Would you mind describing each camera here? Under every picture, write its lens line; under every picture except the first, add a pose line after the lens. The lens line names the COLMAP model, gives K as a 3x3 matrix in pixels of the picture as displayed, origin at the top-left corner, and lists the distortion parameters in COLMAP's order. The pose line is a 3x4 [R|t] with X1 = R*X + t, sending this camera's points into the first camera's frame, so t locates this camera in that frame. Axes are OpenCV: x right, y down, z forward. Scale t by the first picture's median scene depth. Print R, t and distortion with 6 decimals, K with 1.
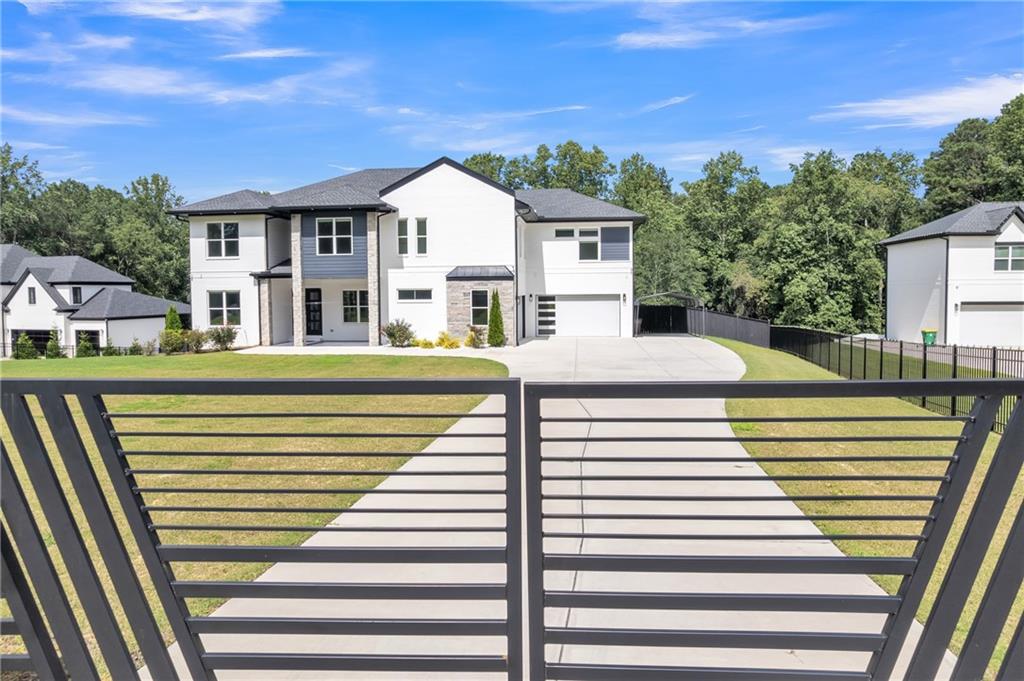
lens RADIAL K [[654.7, 0, 512.5], [0, 654.7, 338.0], [0, 0, 1]] dist [0.006138, 0.000069]
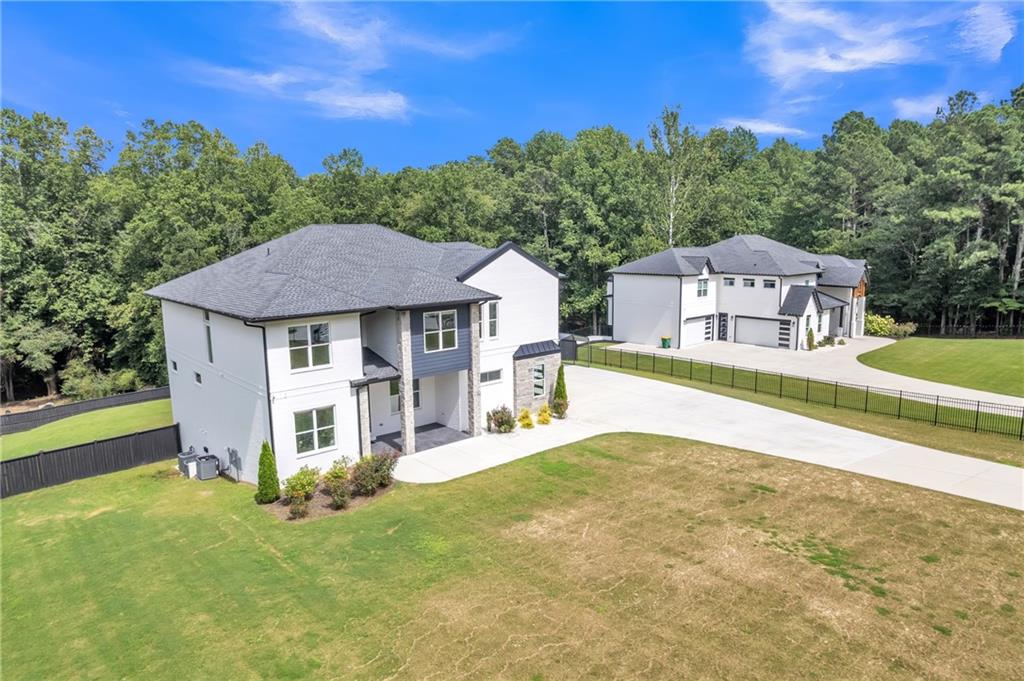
lens RADIAL K [[654.7, 0, 512.3], [0, 654.7, 340.5], [0, 0, 1]] dist [0.006138, 0.000069]
pose [[0.689041, -0.116778, 0.715252, -0.845426], [0.061096, 0.992779, 0.103232, -0.225262], [-0.722143, -0.027432, 0.691200, 0.272902]]
